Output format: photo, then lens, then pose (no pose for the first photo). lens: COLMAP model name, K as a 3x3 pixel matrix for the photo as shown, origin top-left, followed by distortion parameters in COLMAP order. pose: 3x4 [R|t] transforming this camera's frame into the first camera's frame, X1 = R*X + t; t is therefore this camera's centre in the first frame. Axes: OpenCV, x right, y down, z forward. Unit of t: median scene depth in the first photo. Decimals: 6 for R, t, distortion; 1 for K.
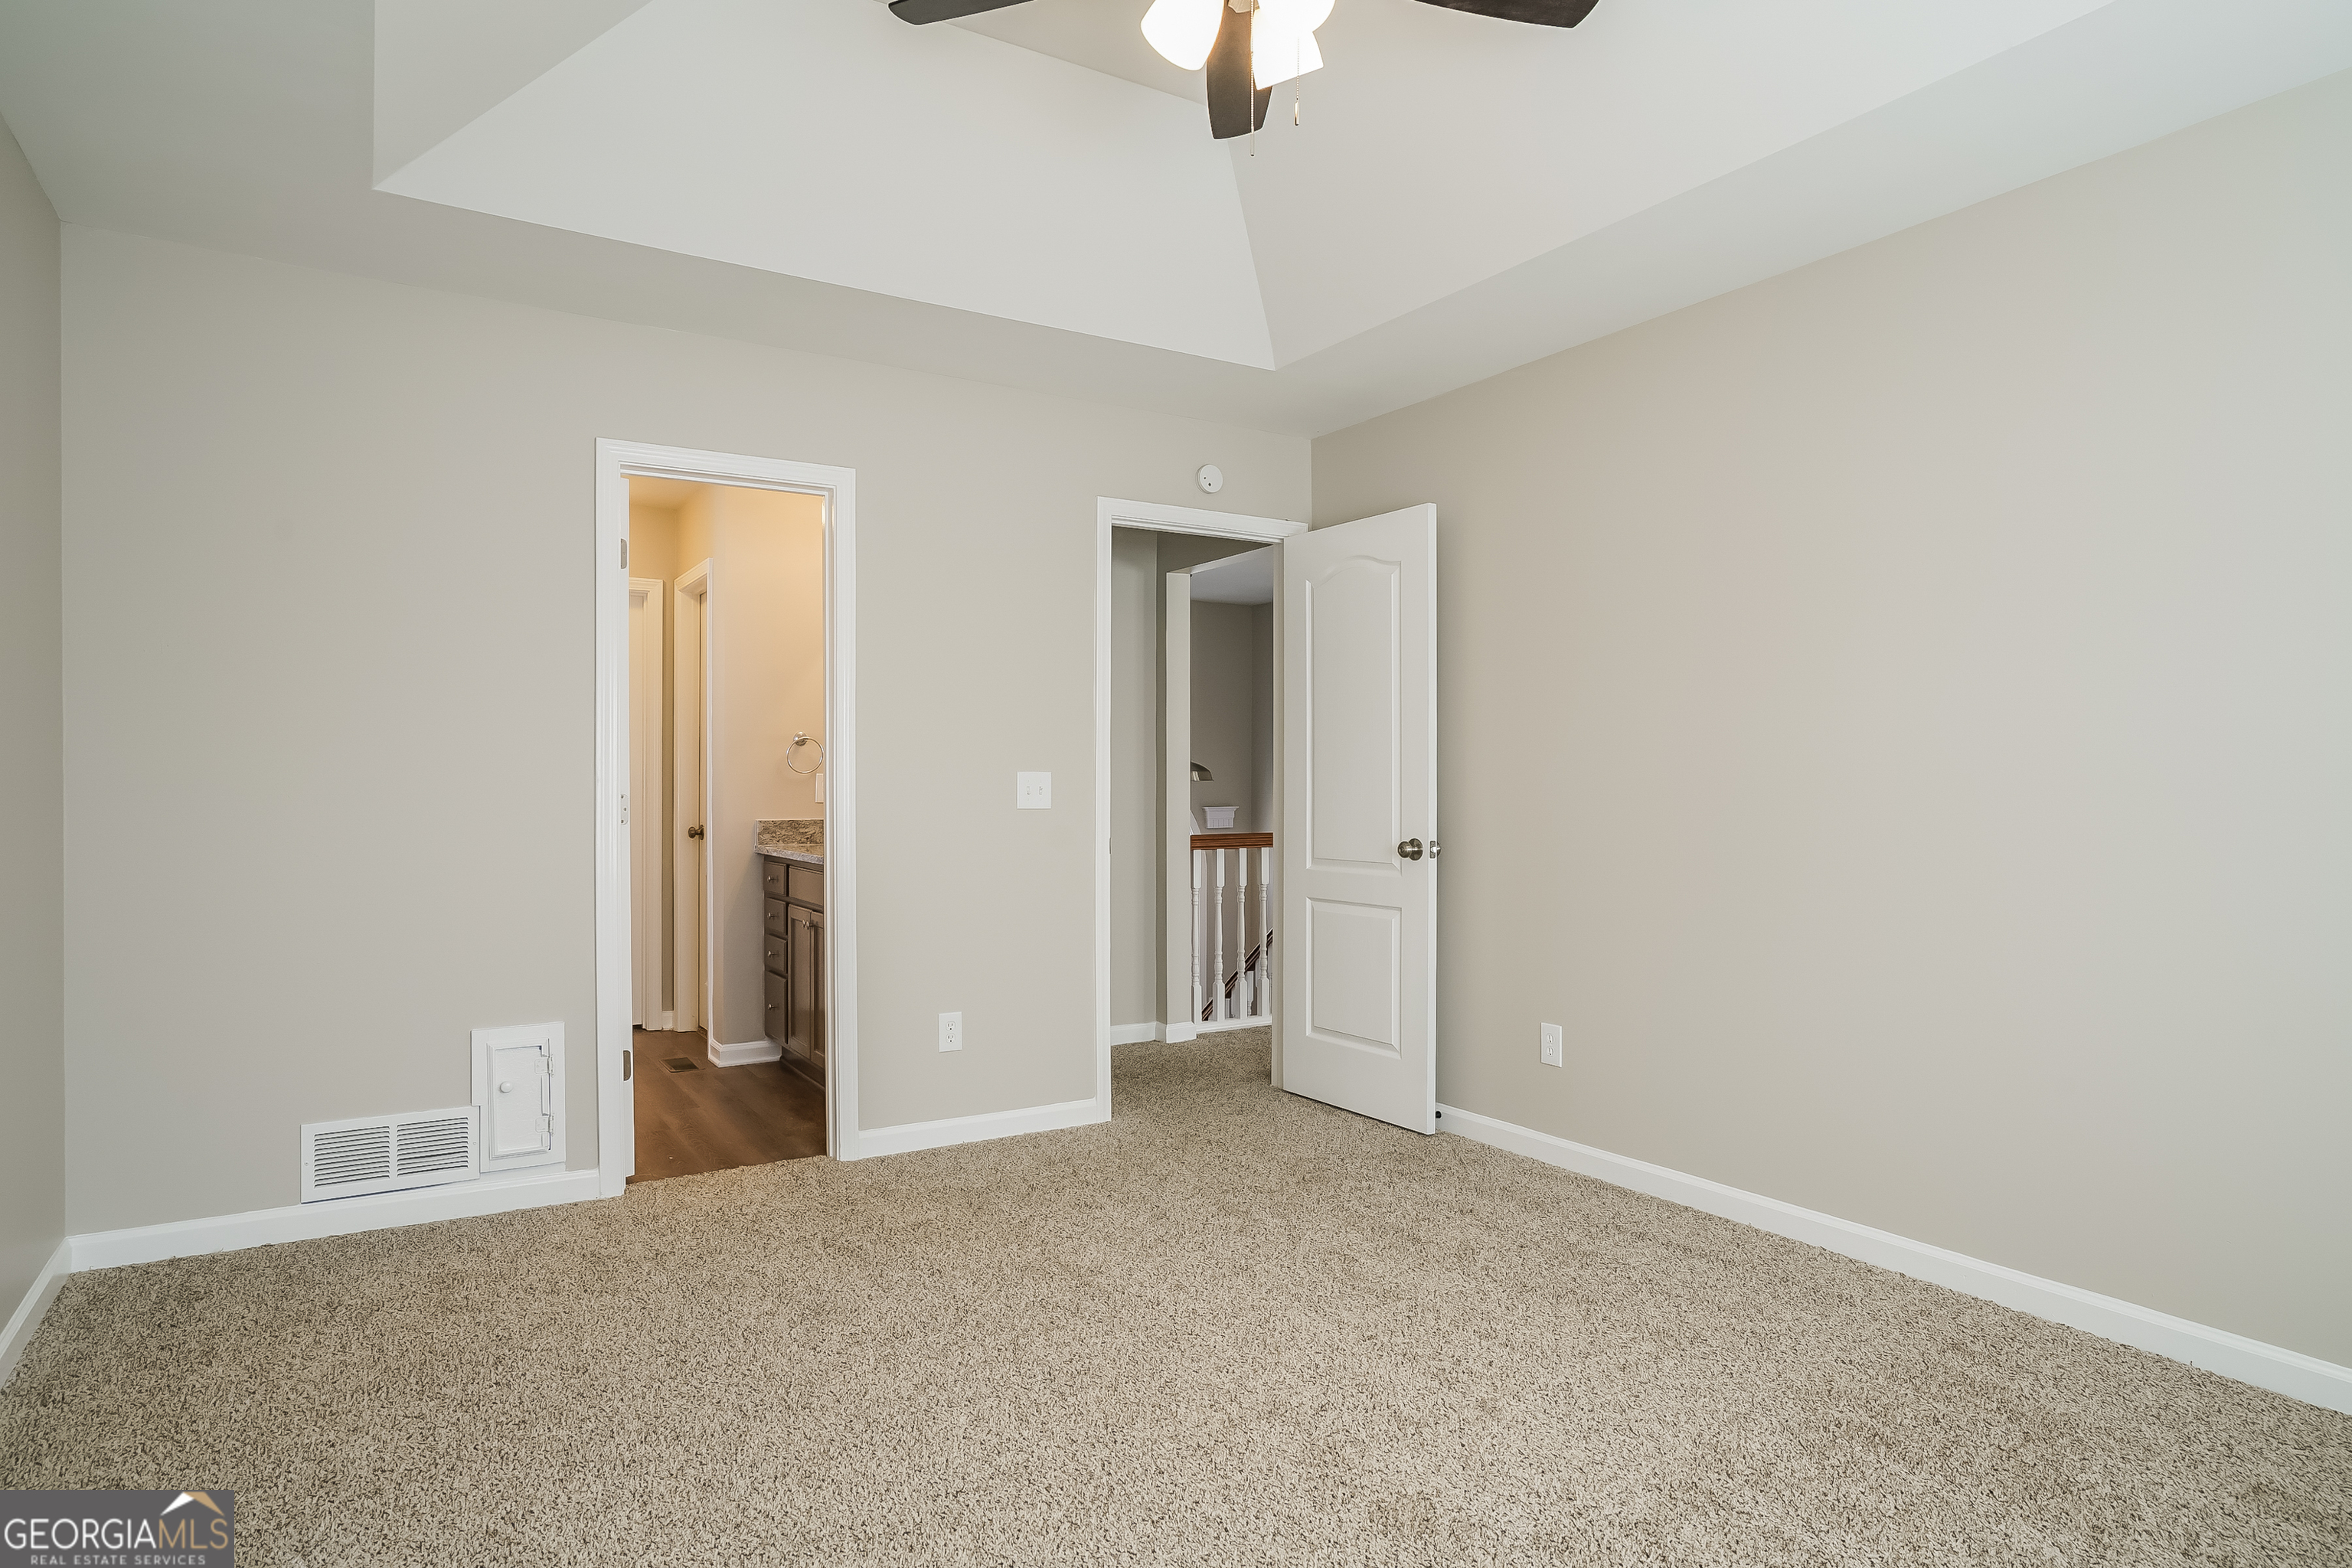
lens RADIAL K [[1343.1, 0, 1176.7], [0, 1343.1, 784.5], [0, 0, 1]] dist [-0.002680, -0.000104]
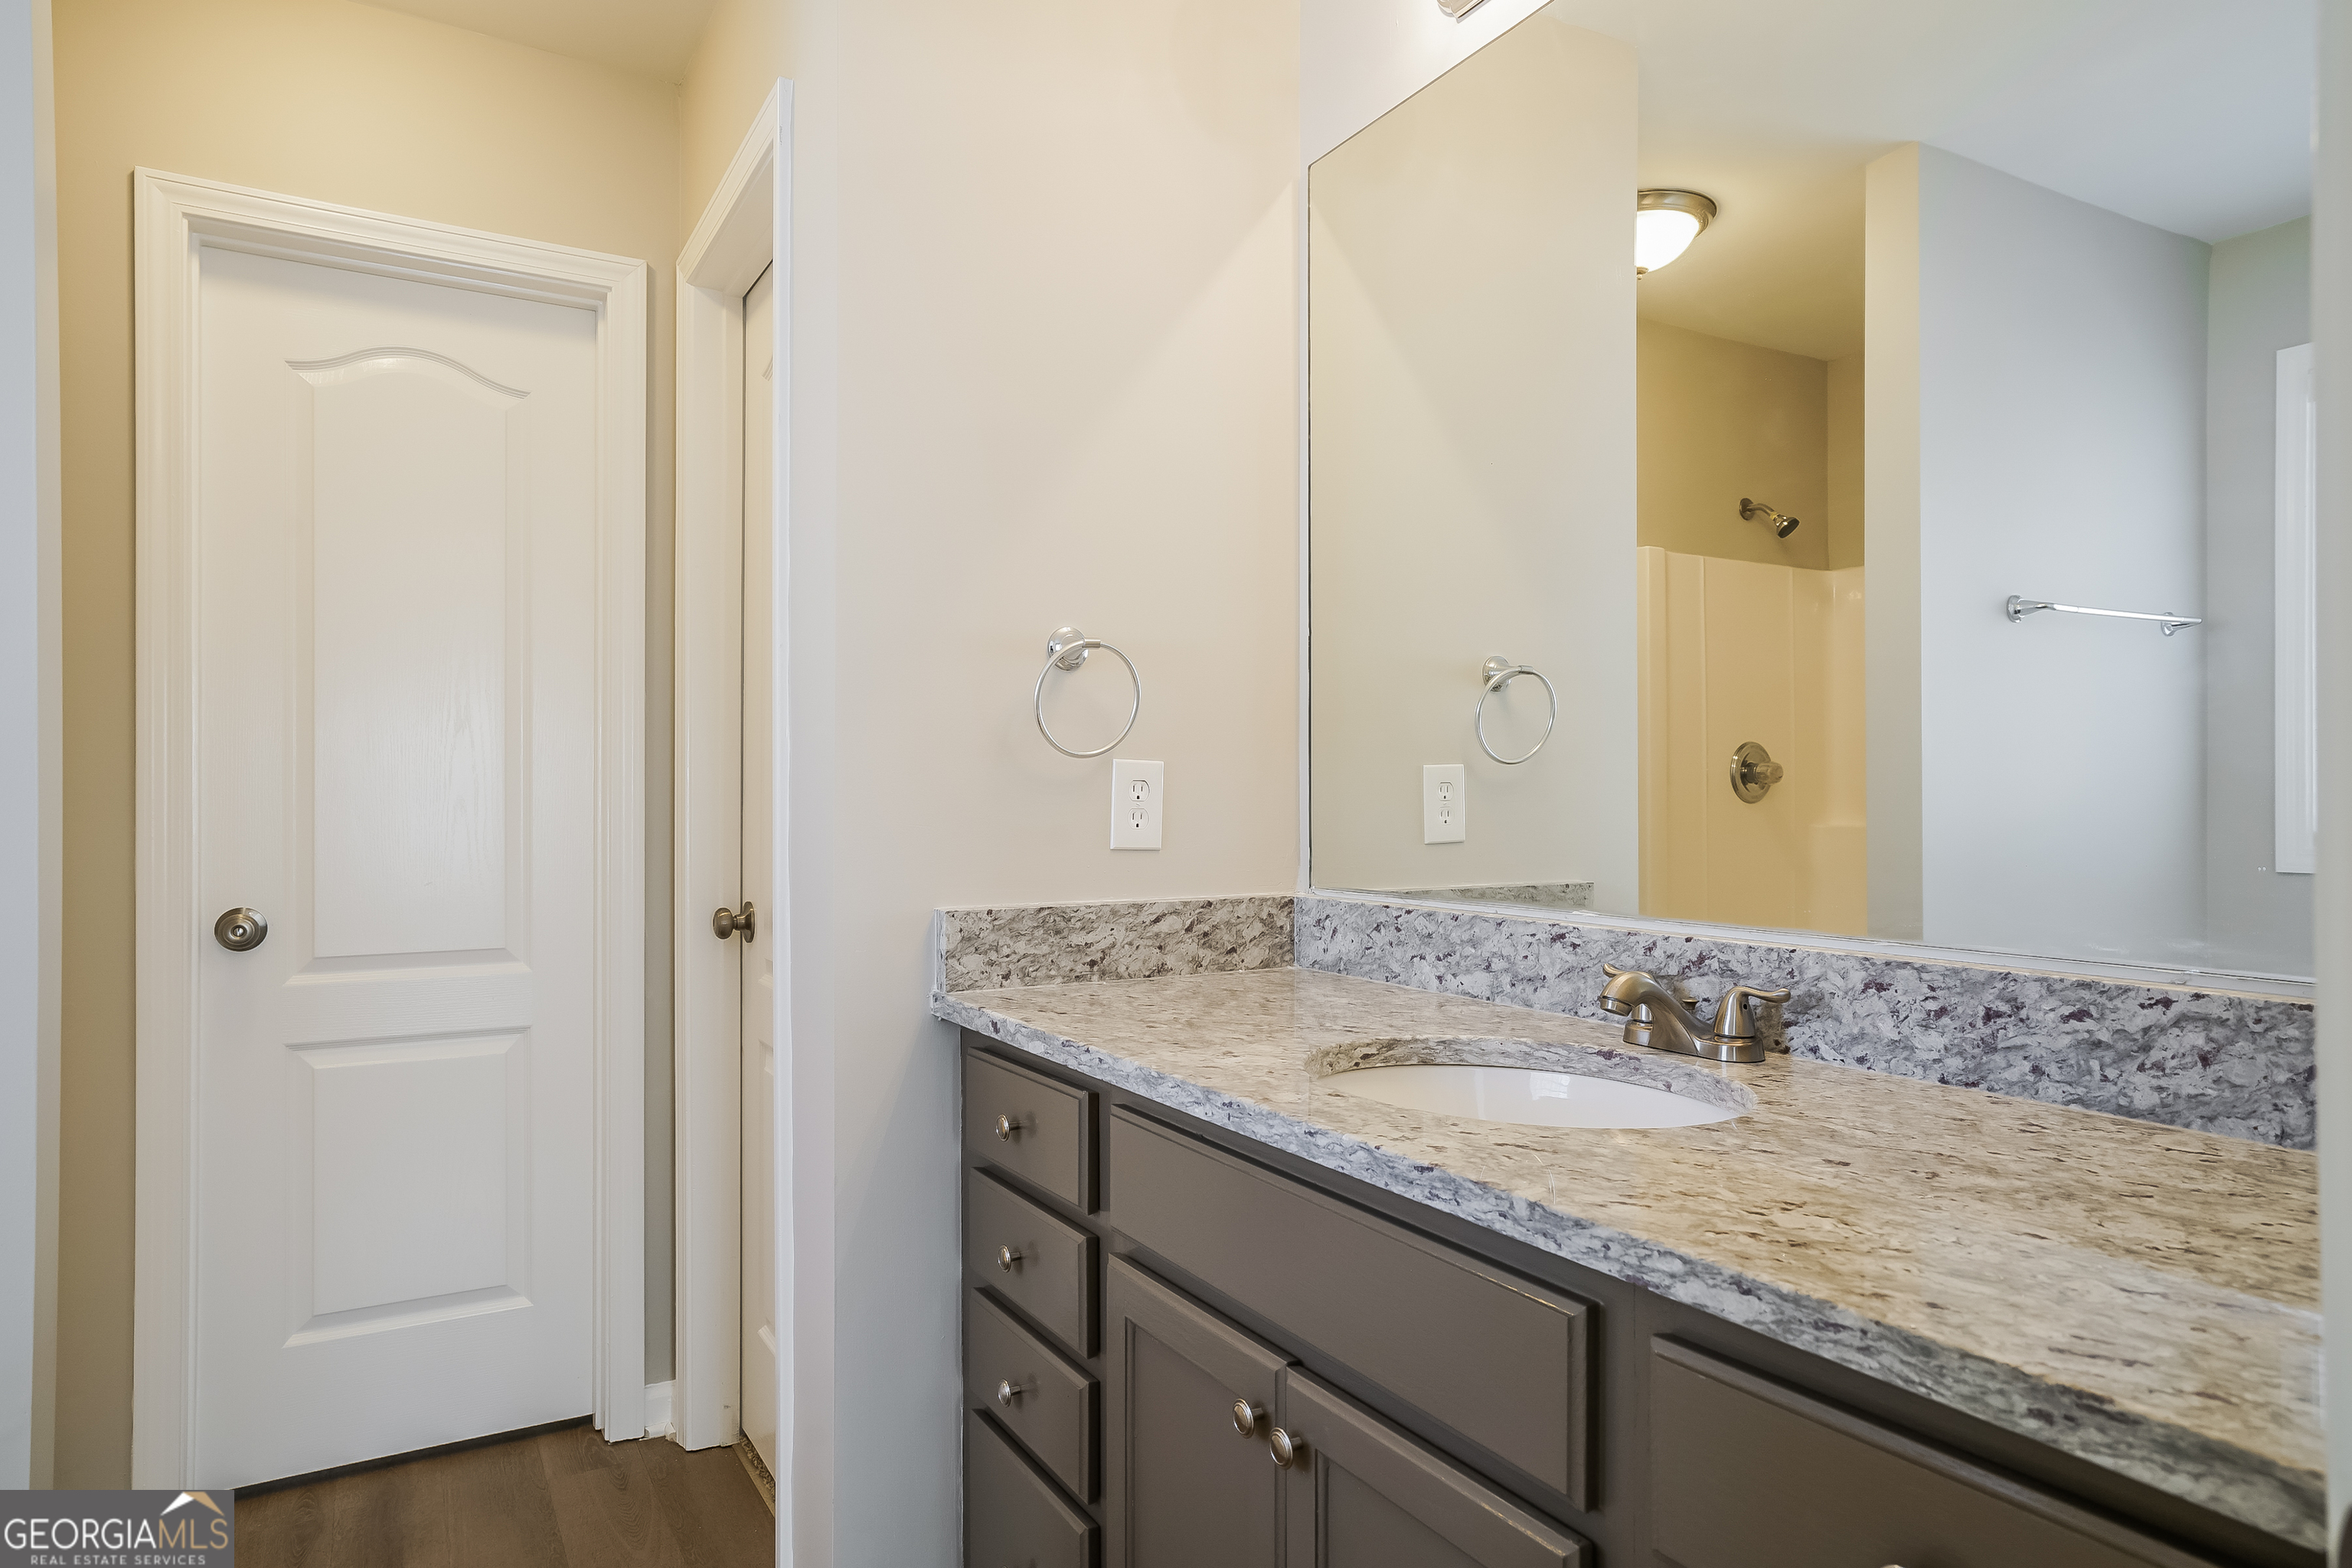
lens RADIAL K [[1455.9, 0, 1177.7], [0, 1455.9, 789.5], [0, 0, 1]] dist [0.010758, 0.001866]
pose [[0.999401, -0.002514, -0.034507, -0.241833], [0.002272, 0.999972, -0.007076, 0.001725], [0.034524, 0.006993, 0.999379, 0.656452]]
